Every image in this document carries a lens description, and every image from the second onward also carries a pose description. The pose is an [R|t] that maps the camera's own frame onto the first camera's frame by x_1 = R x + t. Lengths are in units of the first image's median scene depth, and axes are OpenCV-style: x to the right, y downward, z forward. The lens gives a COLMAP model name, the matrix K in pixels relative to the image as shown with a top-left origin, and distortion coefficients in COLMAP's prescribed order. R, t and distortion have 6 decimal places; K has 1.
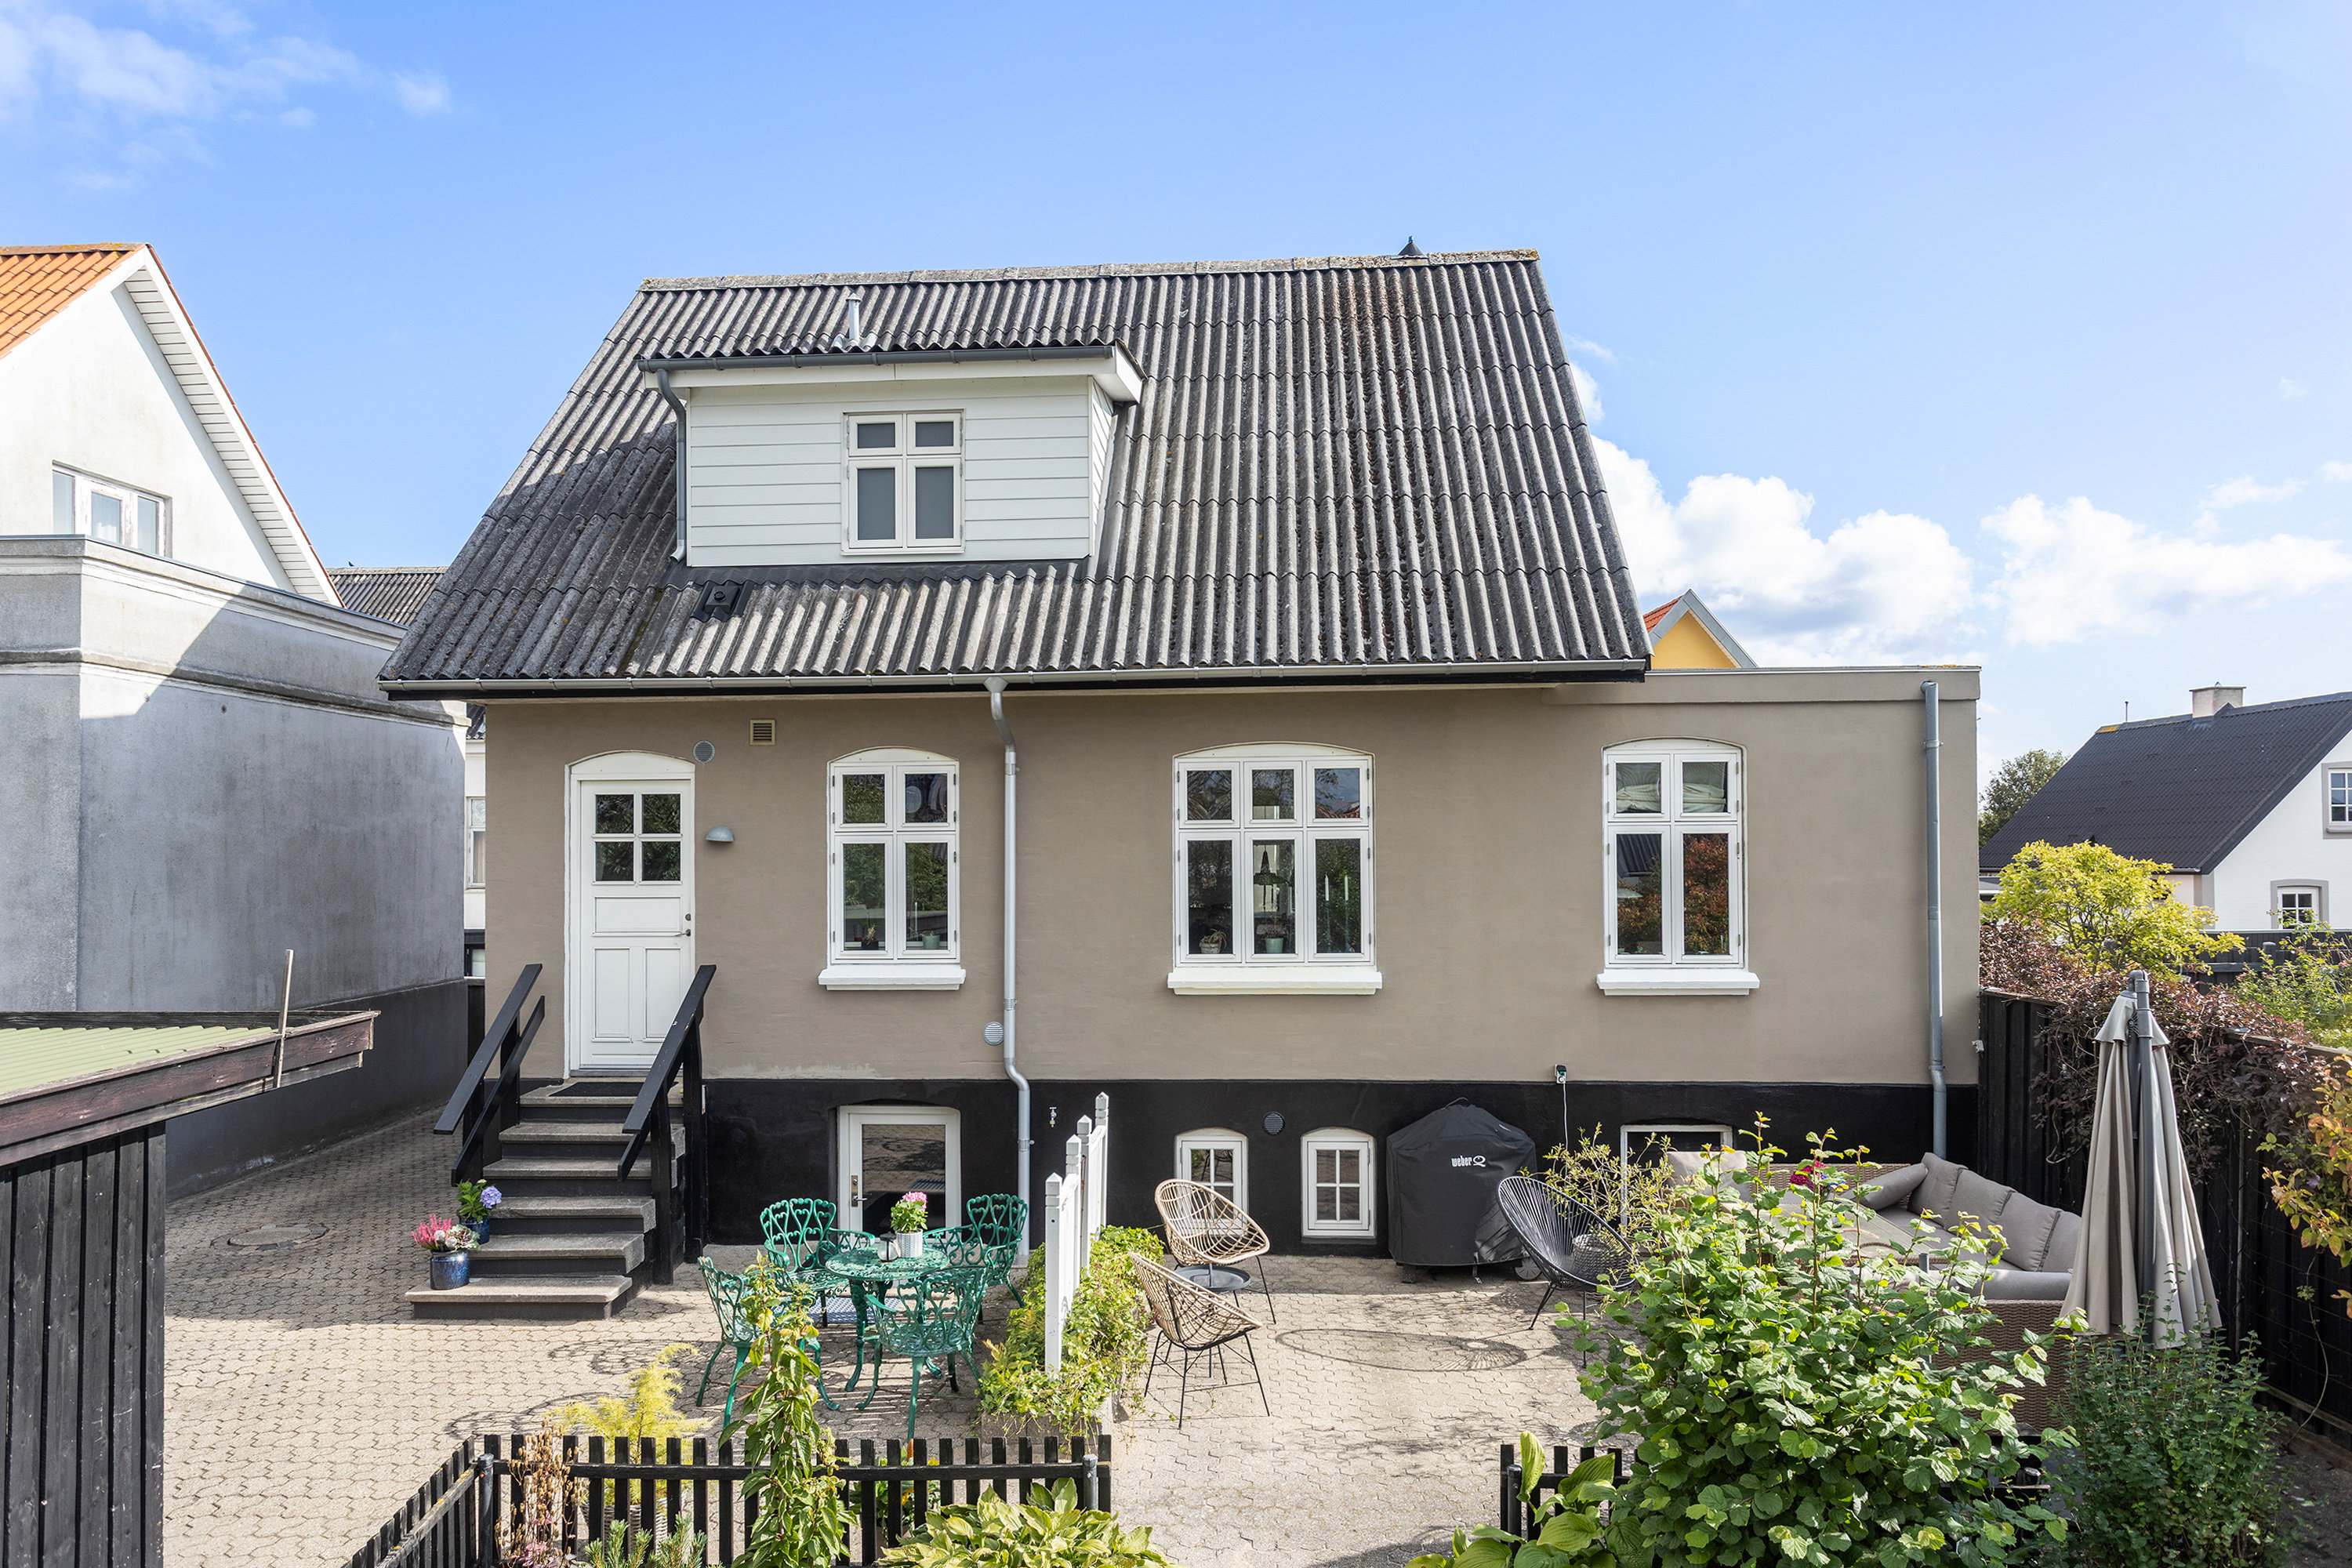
lens RADIAL K [[1560.9, 0, 1177.3], [0, 1560.9, 794.7], [0, 0, 1]] dist [-0.008660, 0.001606]
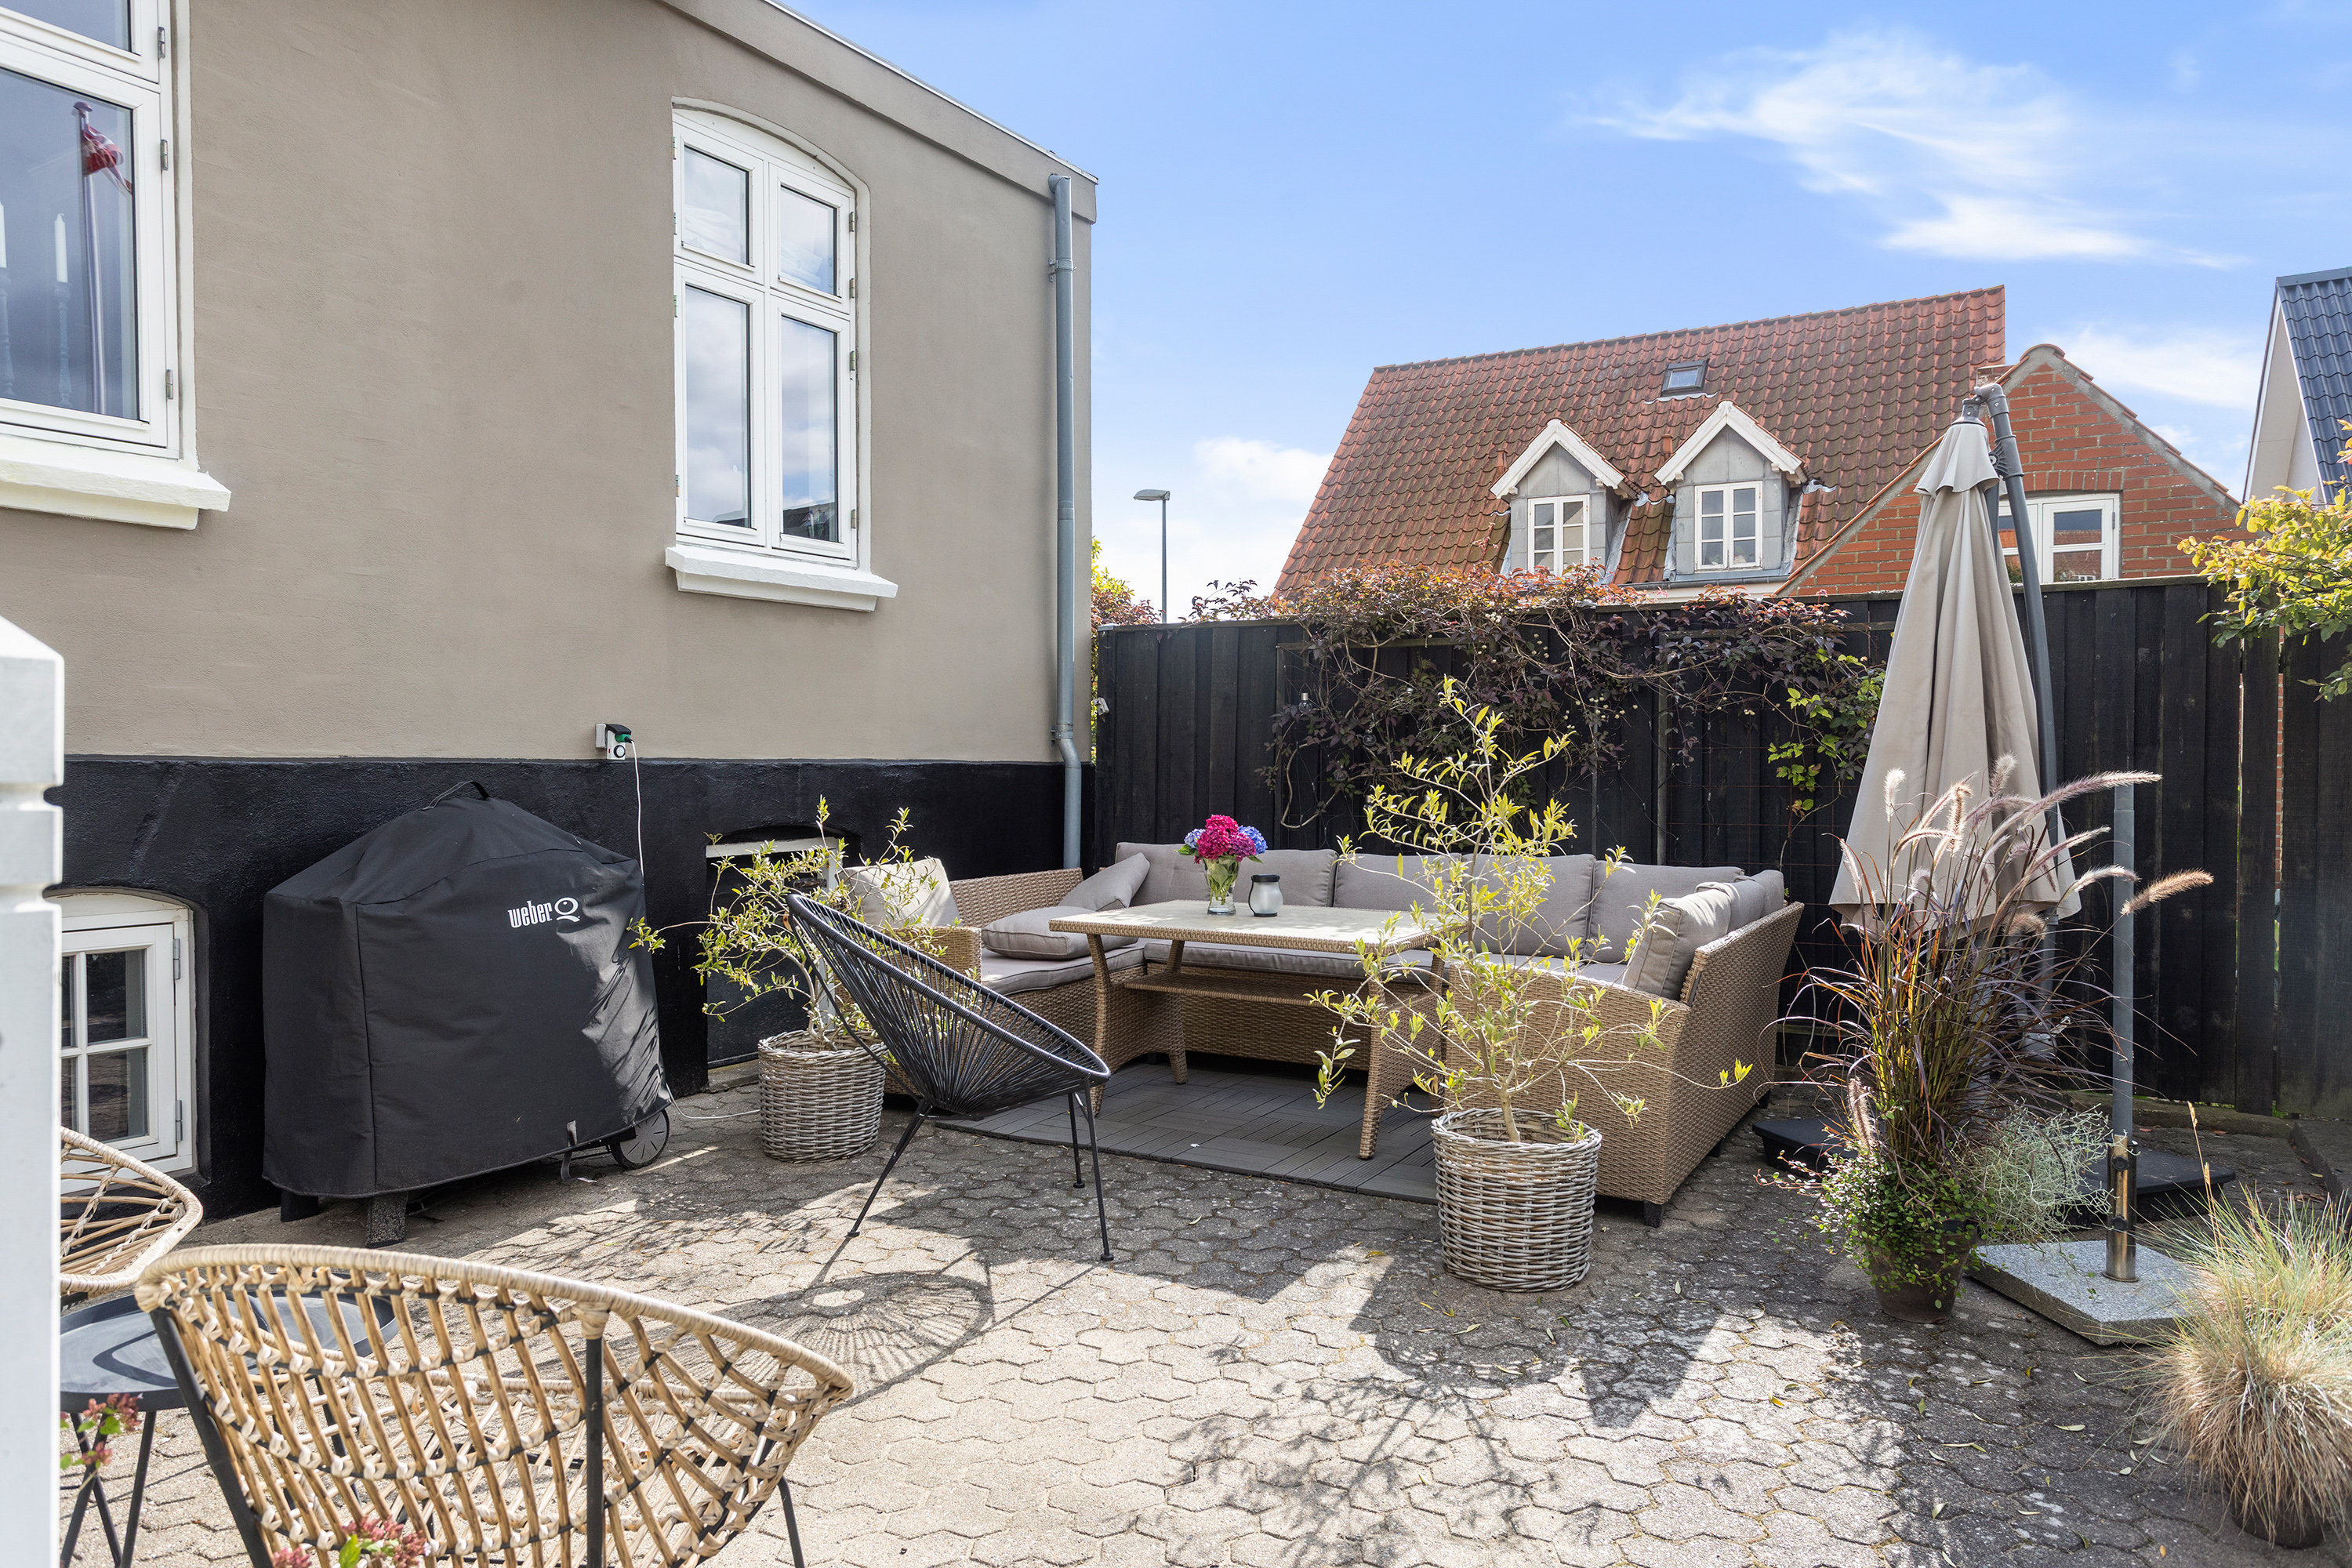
lens RADIAL K [[1560.9, 0, 1180.4], [0, 1560.9, 774.2], [0, 0, 1]] dist [-0.008660, 0.001606]
pose [[0.487386, -0.003115, 0.873181, -0.086925], [-0.016338, 0.999786, 0.012687, 0.179209], [-0.873034, -0.020450, 0.487231, 0.612326]]
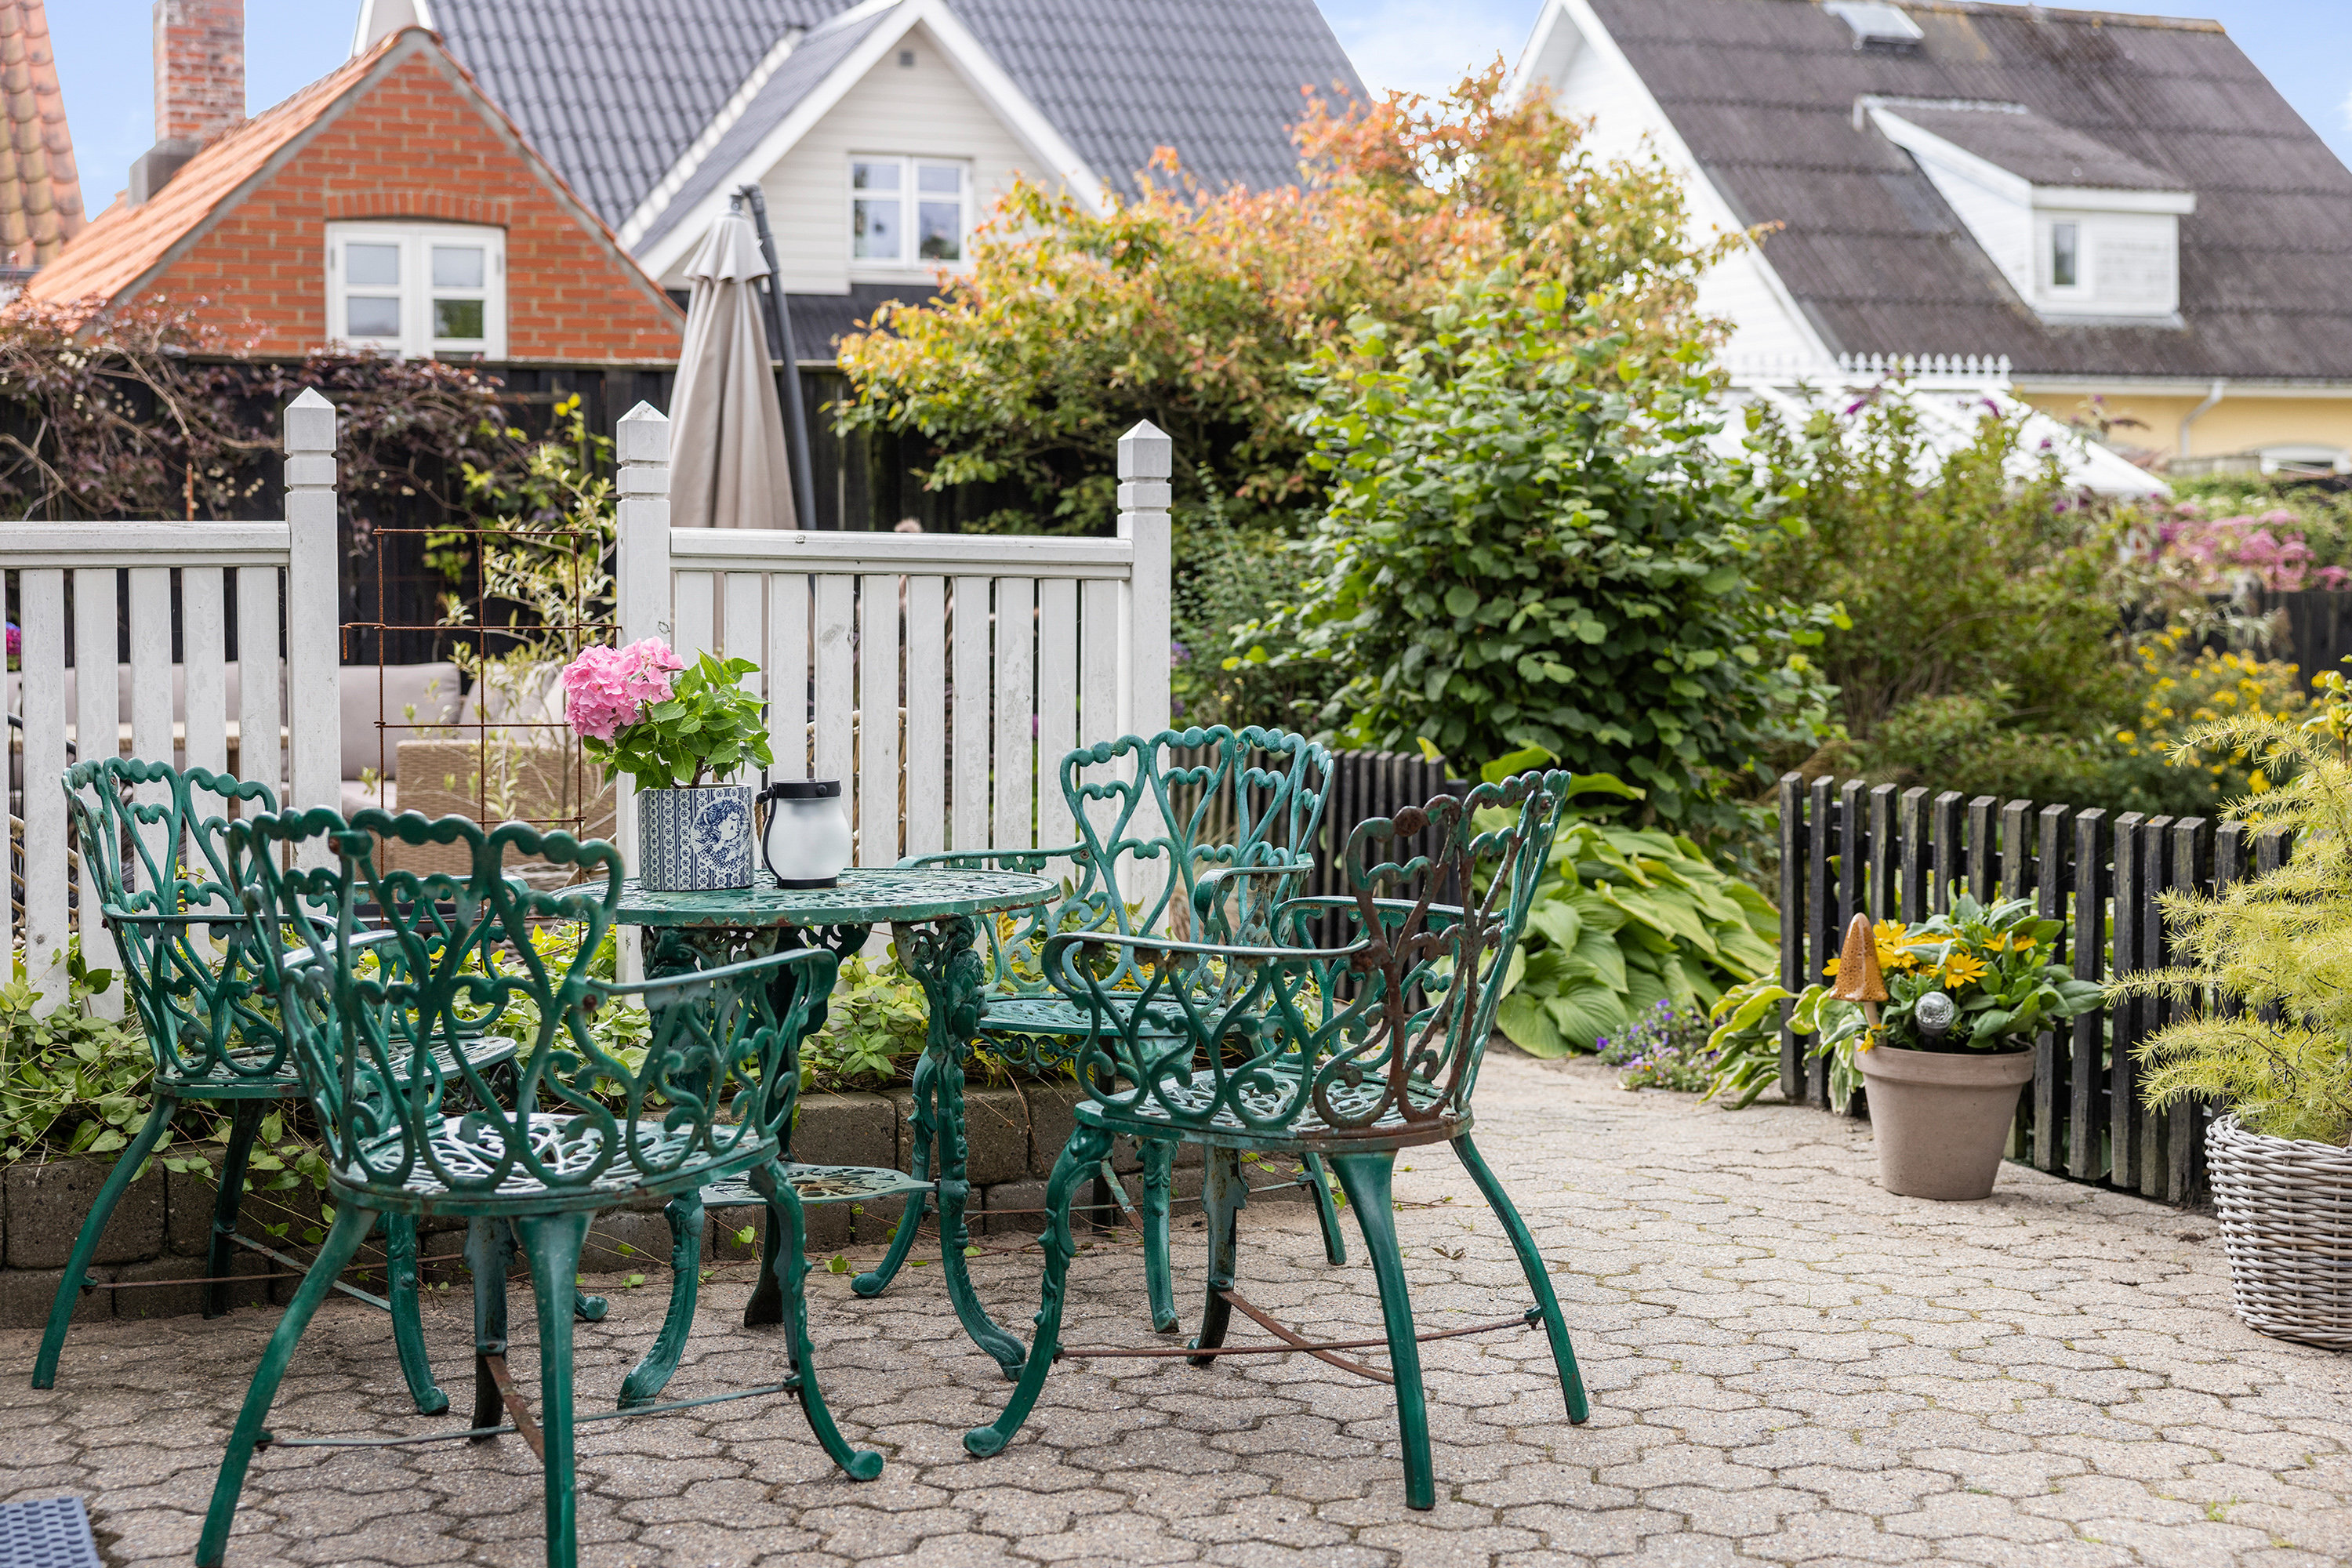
lens RADIAL K [[3254.4, 0, 1180.0], [0, 3254.4, 781.8], [0, 0, 1]] dist [0.035773, 0.000000]
pose [[-0.414765, -0.039566, 0.909068, -0.511924], [0.001759, 0.999017, 0.044283, 0.205942], [-0.909927, 0.019966, -0.414288, 0.901545]]
